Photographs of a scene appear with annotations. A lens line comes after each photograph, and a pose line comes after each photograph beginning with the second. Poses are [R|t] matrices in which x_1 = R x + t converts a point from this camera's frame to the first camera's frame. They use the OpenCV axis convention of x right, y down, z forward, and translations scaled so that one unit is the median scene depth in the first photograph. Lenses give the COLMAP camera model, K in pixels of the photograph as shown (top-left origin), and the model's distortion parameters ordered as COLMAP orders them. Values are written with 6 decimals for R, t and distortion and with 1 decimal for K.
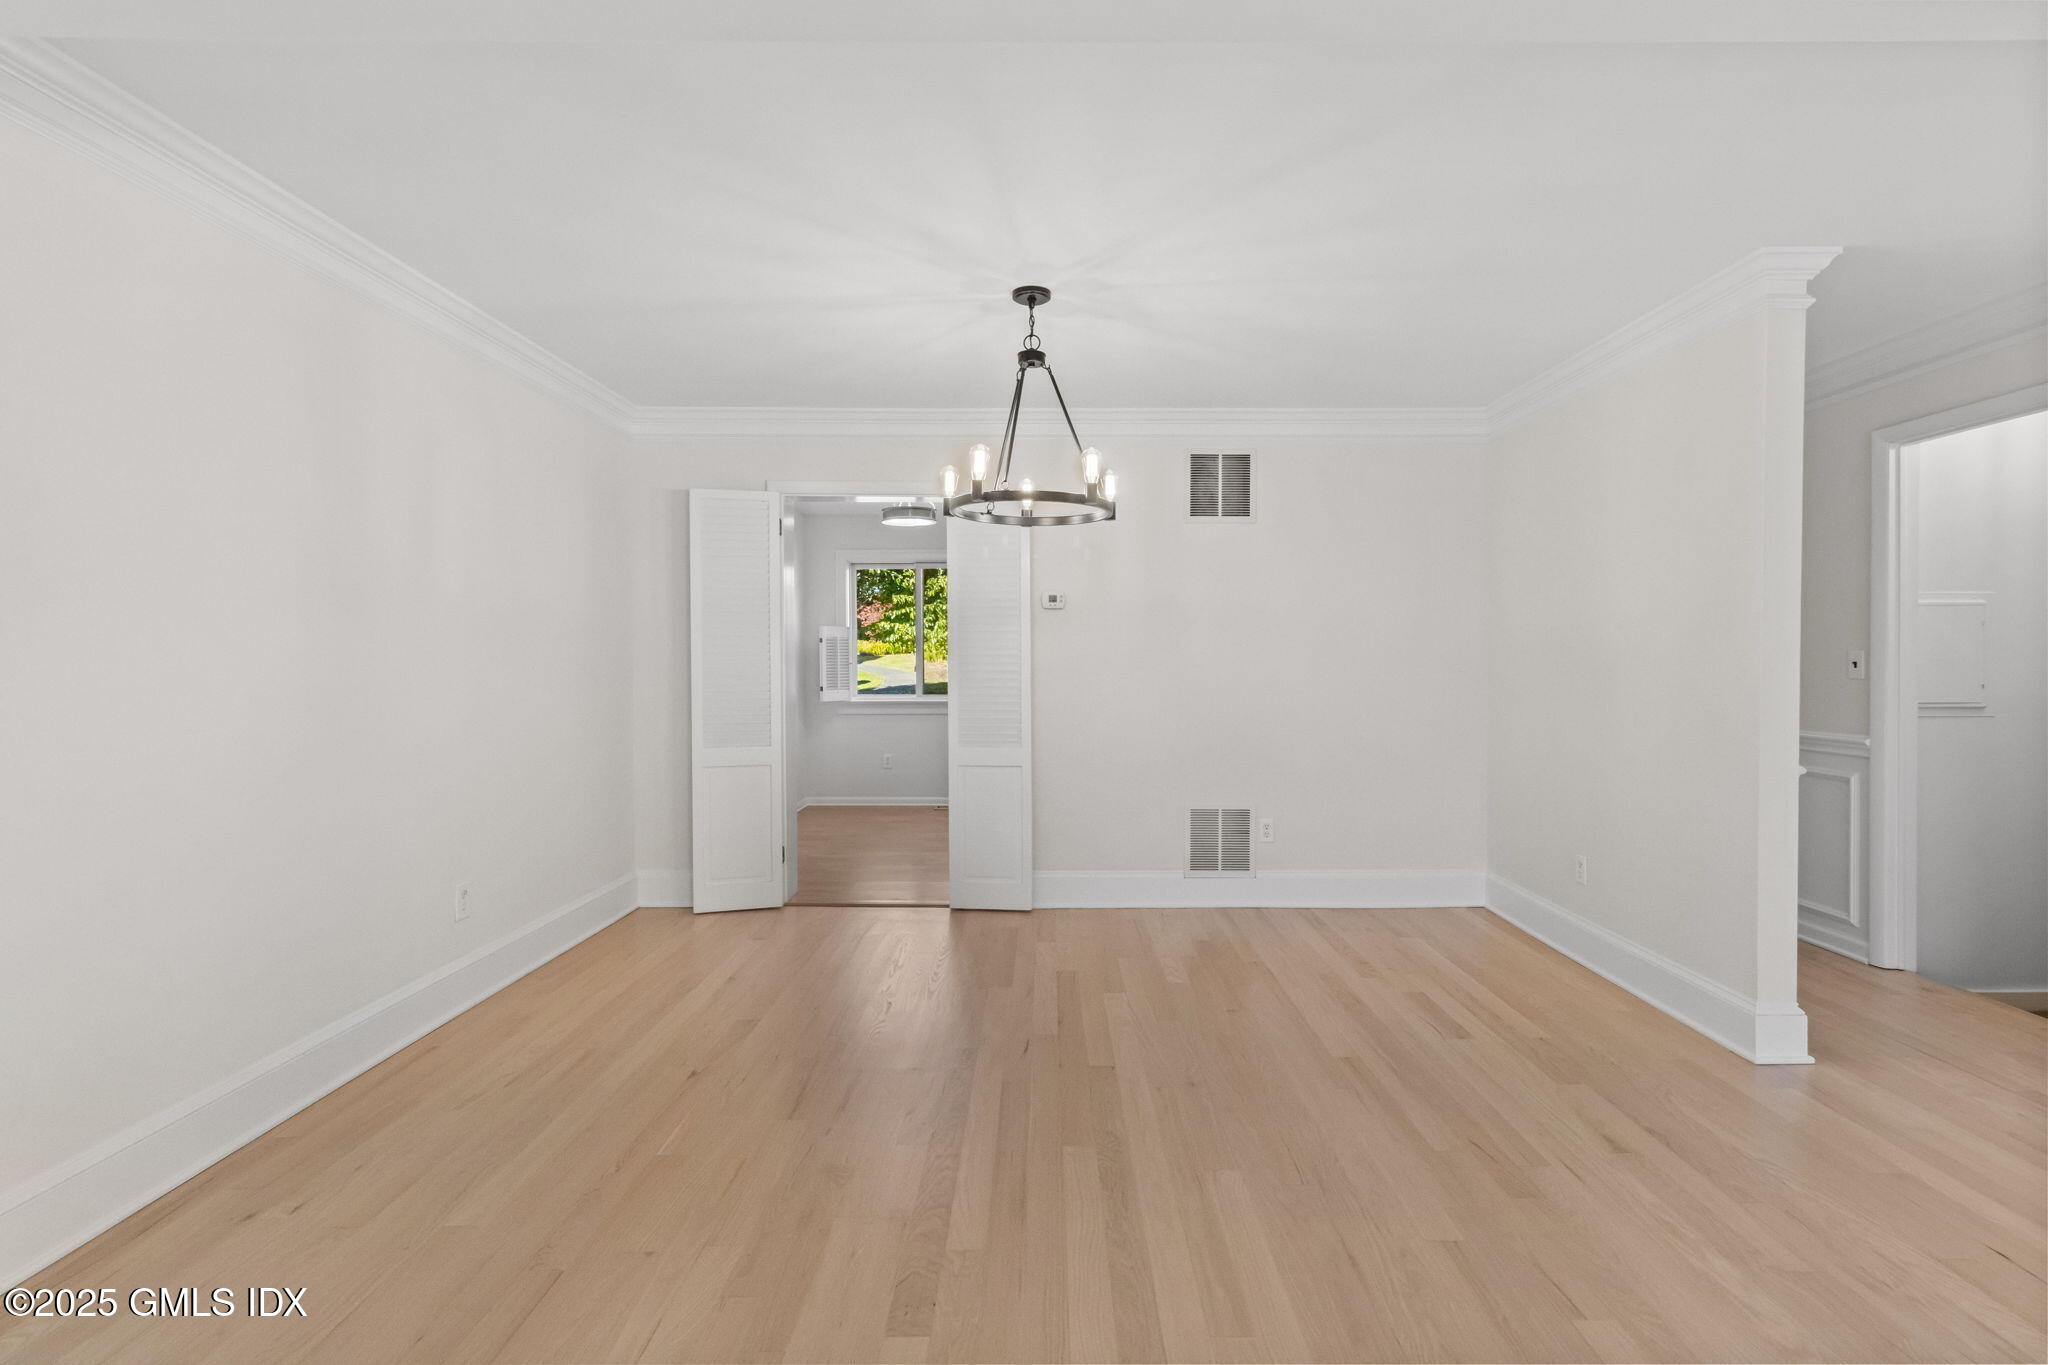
lens RADIAL K [[949.3, 0, 1045.9], [0, 949.3, 668.0], [0, 0, 1]] dist [0.002501, 0.000459]
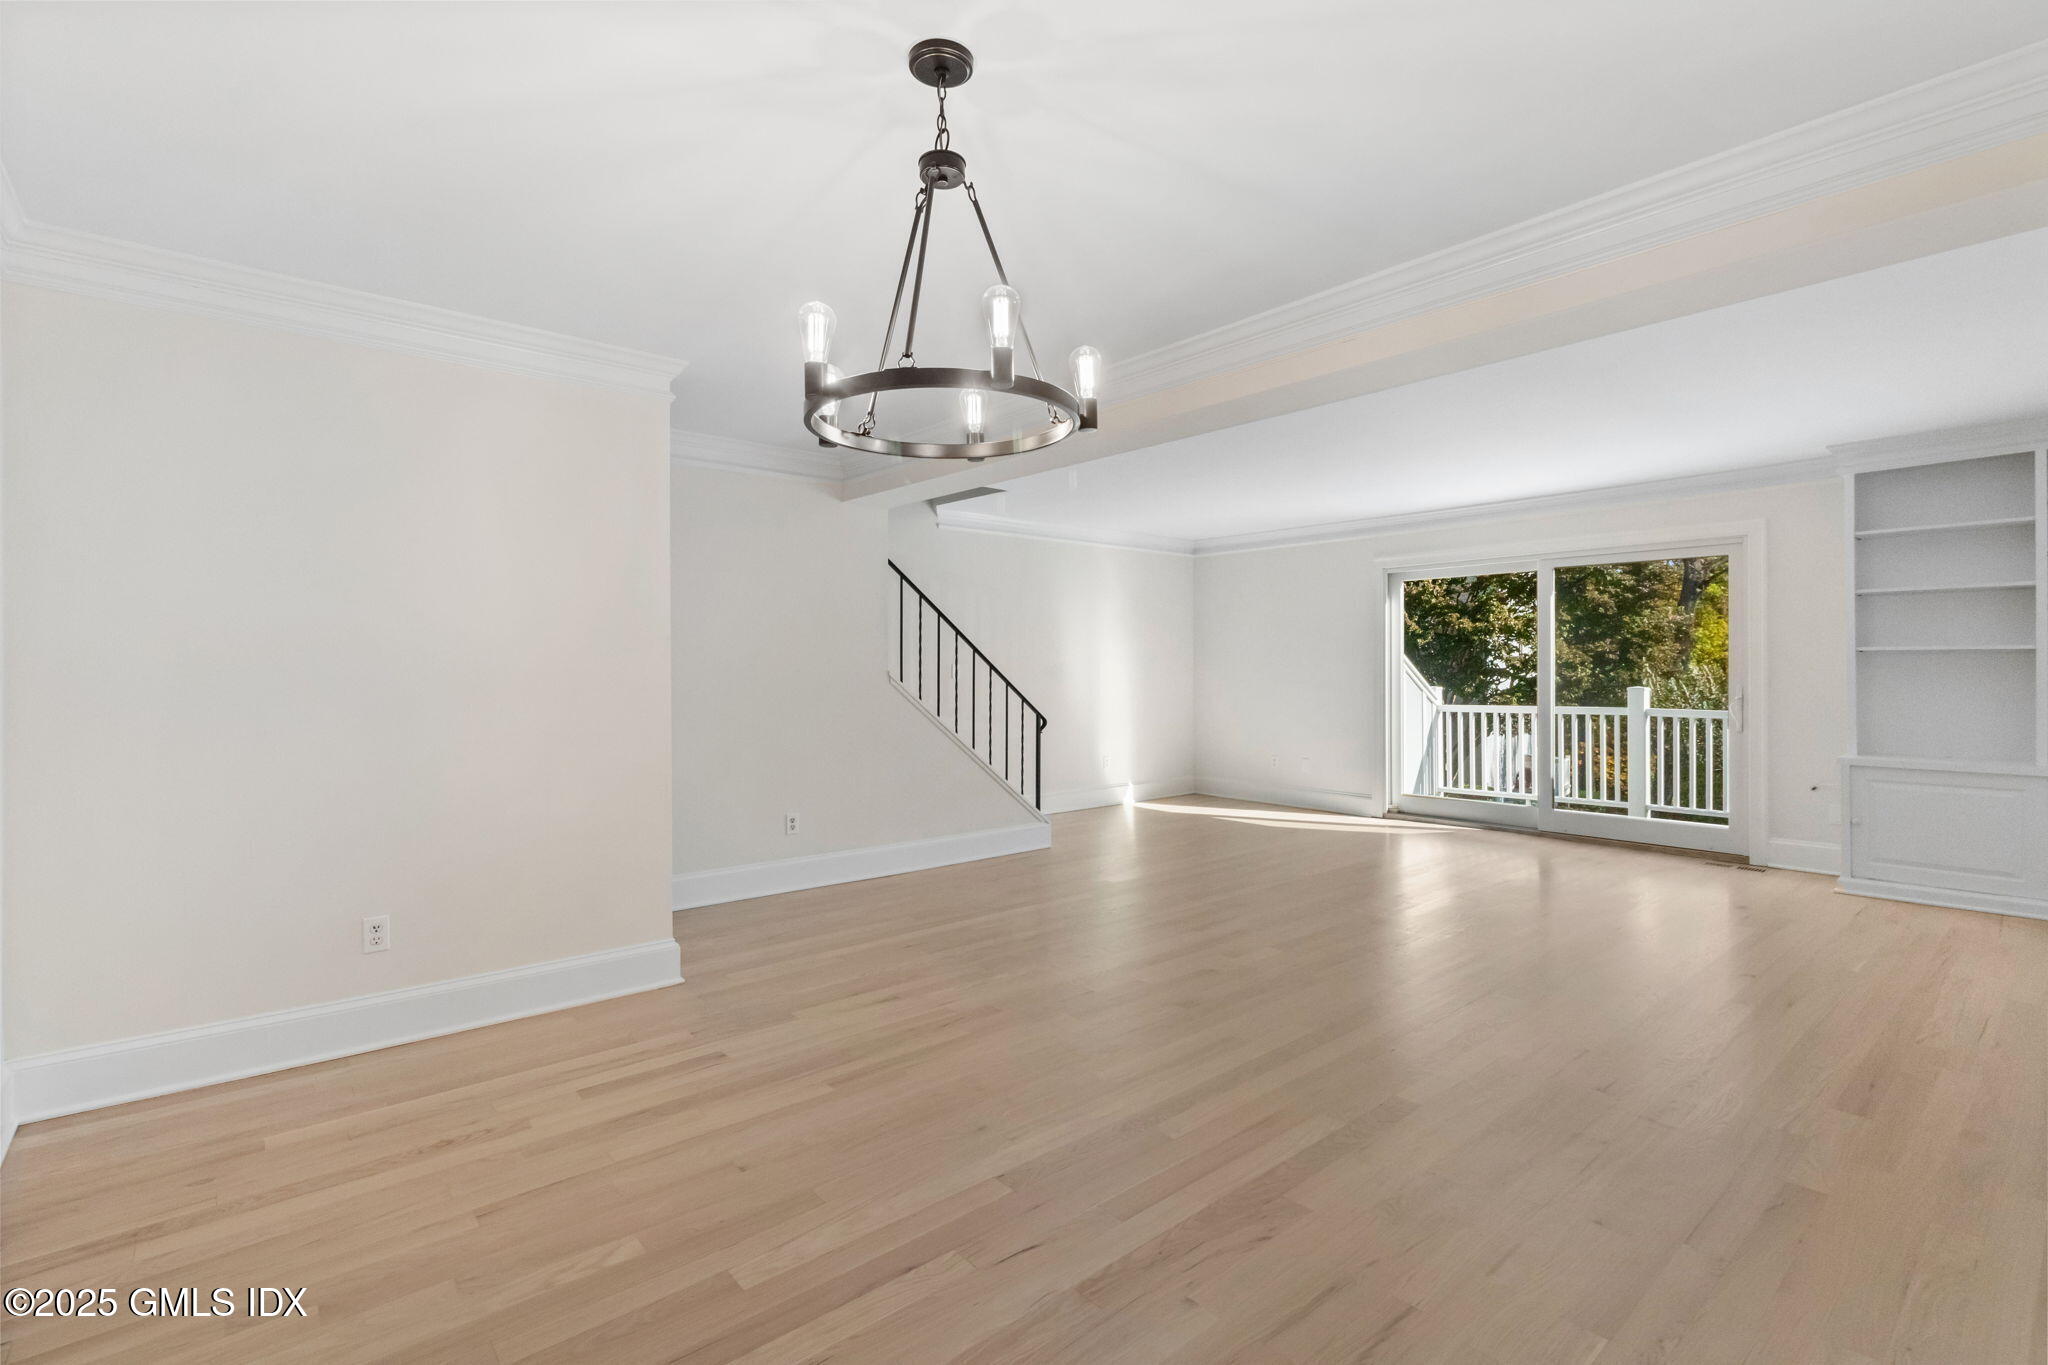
lens RADIAL K [[936.3, 0, 1033.9], [0, 936.3, 667.9], [0, 0, 1]] dist [0.013721, -0.000023]
pose [[-0.647548, 0.005502, 0.762005, -0.427402], [0.010343, 0.999945, 0.001570, -0.010127], [-0.761955, 0.008898, -0.647569, 1.136325]]
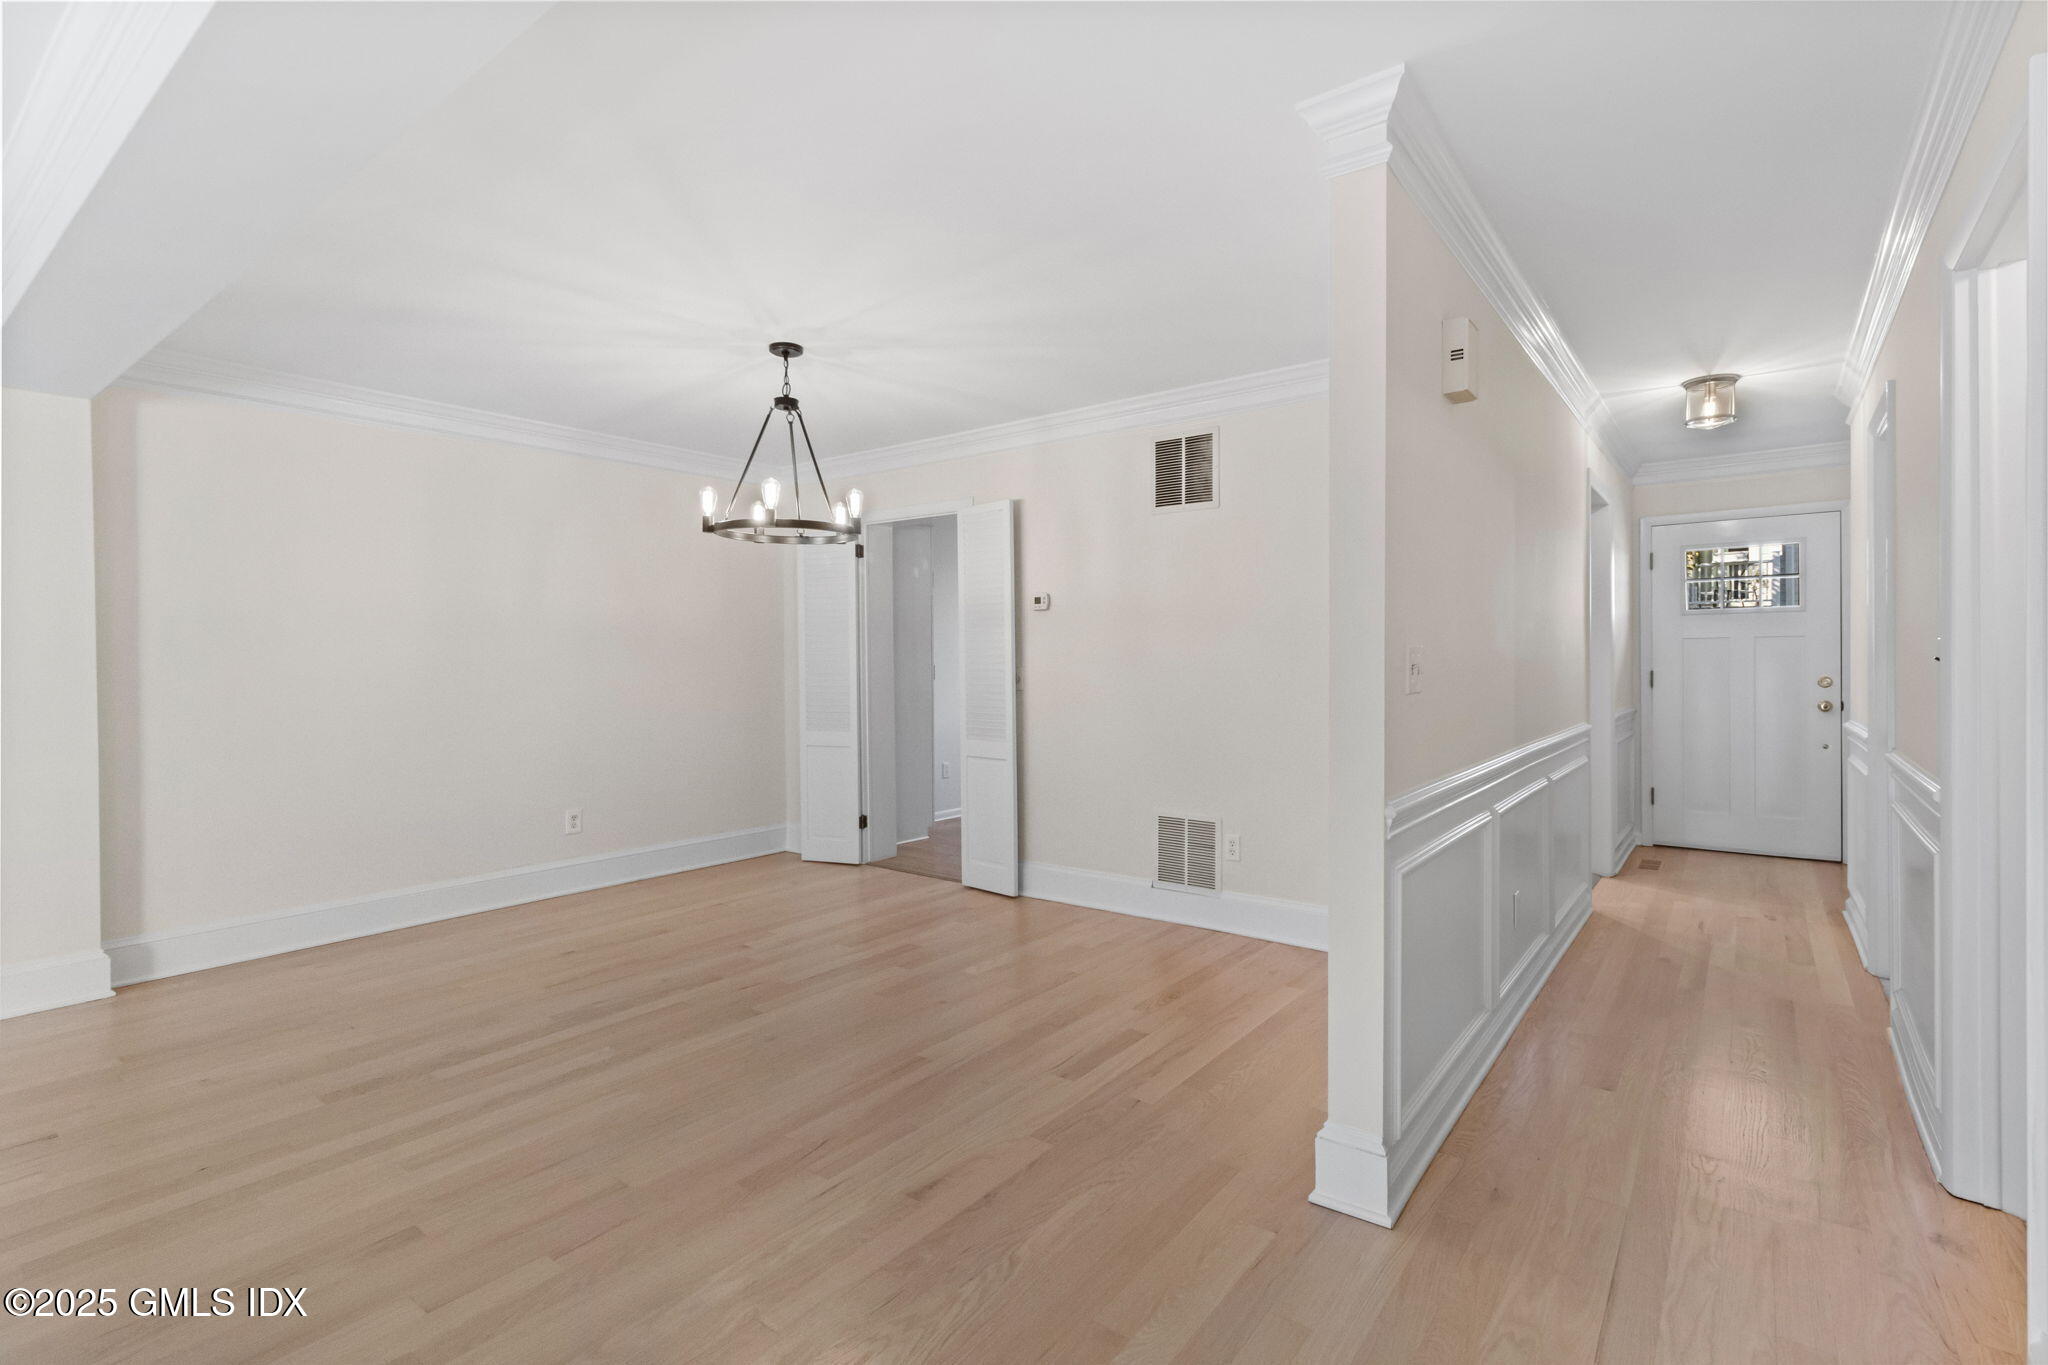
lens RADIAL K [[949.3, 0, 1045.9], [0, 949.3, 668.0], [0, 0, 1]] dist [0.002501, 0.000459]
pose [[0.797302, -0.000259, -0.603580, 0.798977], [0.002373, 0.999994, 0.002706, -0.002645], [0.603576, -0.003590, 0.797298, 0.219431]]
